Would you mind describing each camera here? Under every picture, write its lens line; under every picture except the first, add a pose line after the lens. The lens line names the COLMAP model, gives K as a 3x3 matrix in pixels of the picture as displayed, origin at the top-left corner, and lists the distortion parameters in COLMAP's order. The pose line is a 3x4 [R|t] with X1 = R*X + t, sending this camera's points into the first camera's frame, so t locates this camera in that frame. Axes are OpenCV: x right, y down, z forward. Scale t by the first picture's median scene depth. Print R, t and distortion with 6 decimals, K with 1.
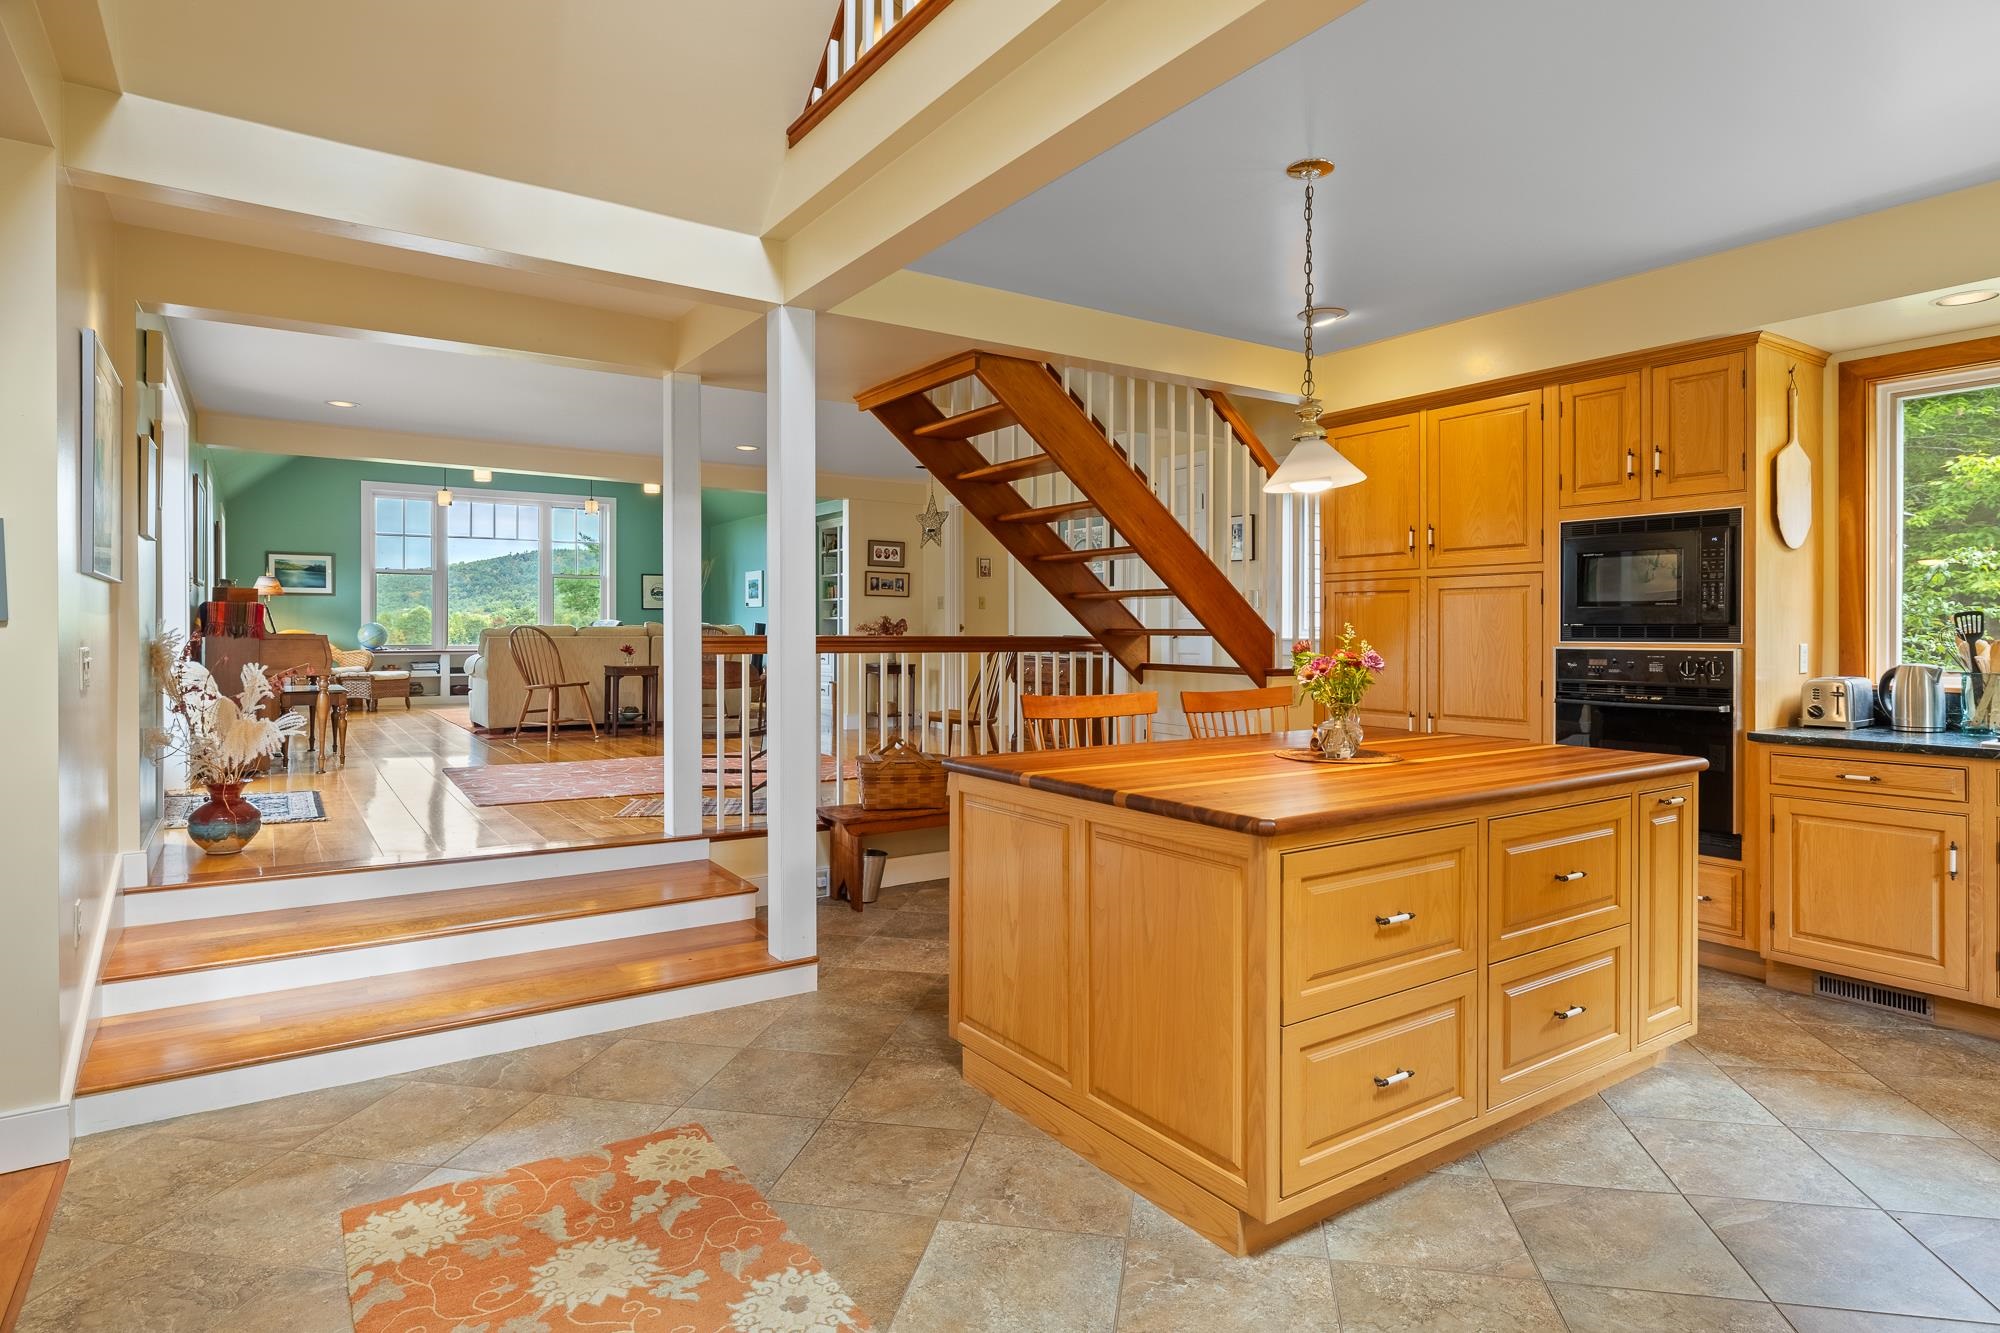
lens RADIAL K [[1080.2, 0, 1008.6], [0, 1080.2, 641.4], [0, 0, 1]] dist [-0.000095, -0.000259]
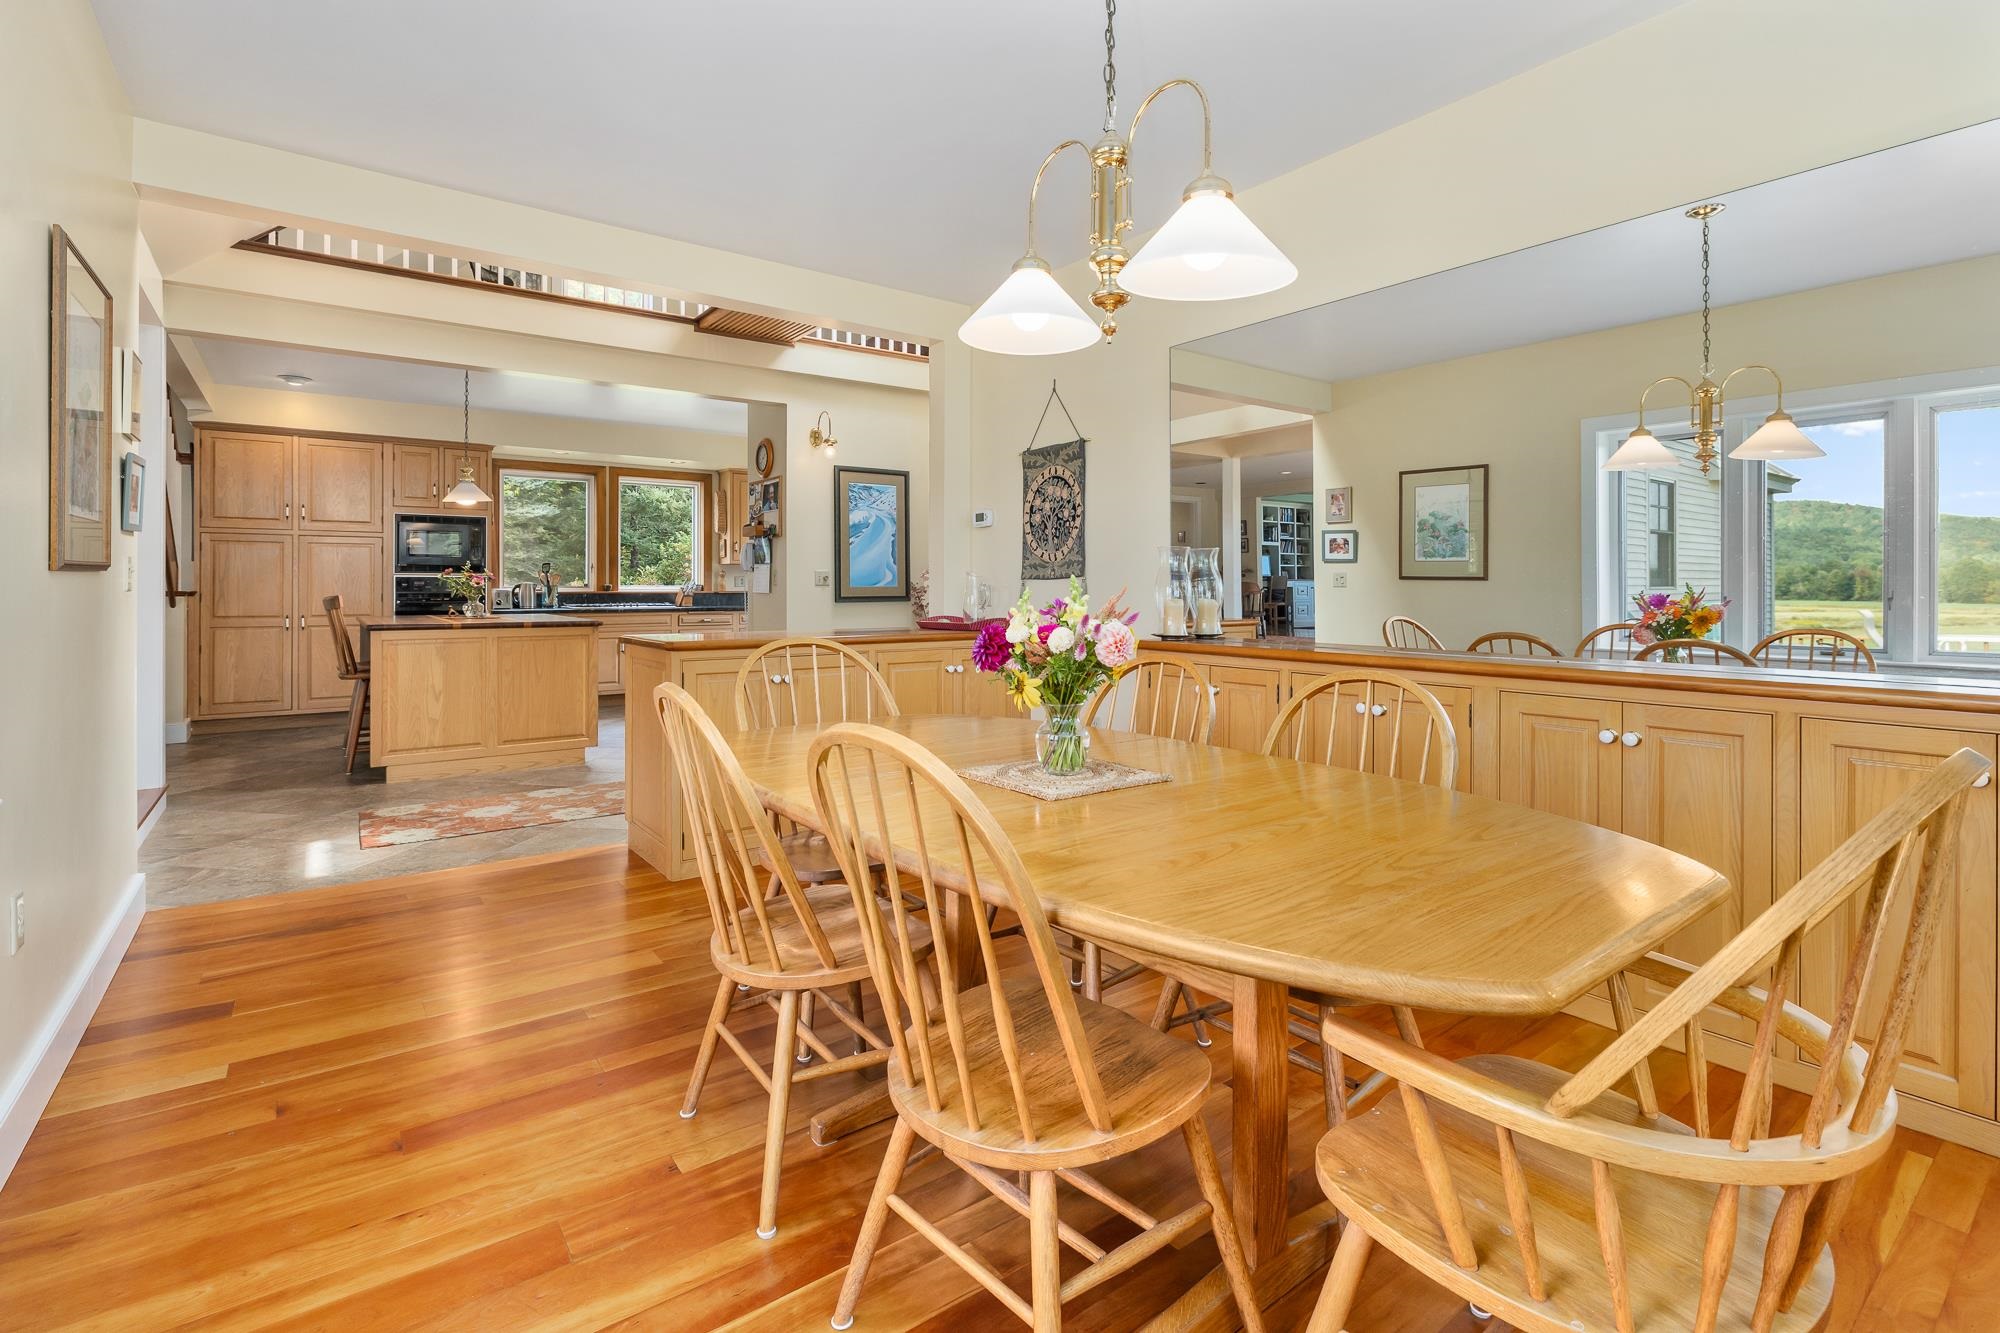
lens RADIAL K [[922.2, 0, 1003.4], [0, 922.2, 587.1], [0, 0, 1]] dist [-0.000062, 0.000026]
pose [[-0.033777, -0.002704, 0.999426, -1.461027], [0.007469, 0.999968, 0.002957, 0.034568], [-0.999401, 0.007564, -0.033756, -0.078641]]
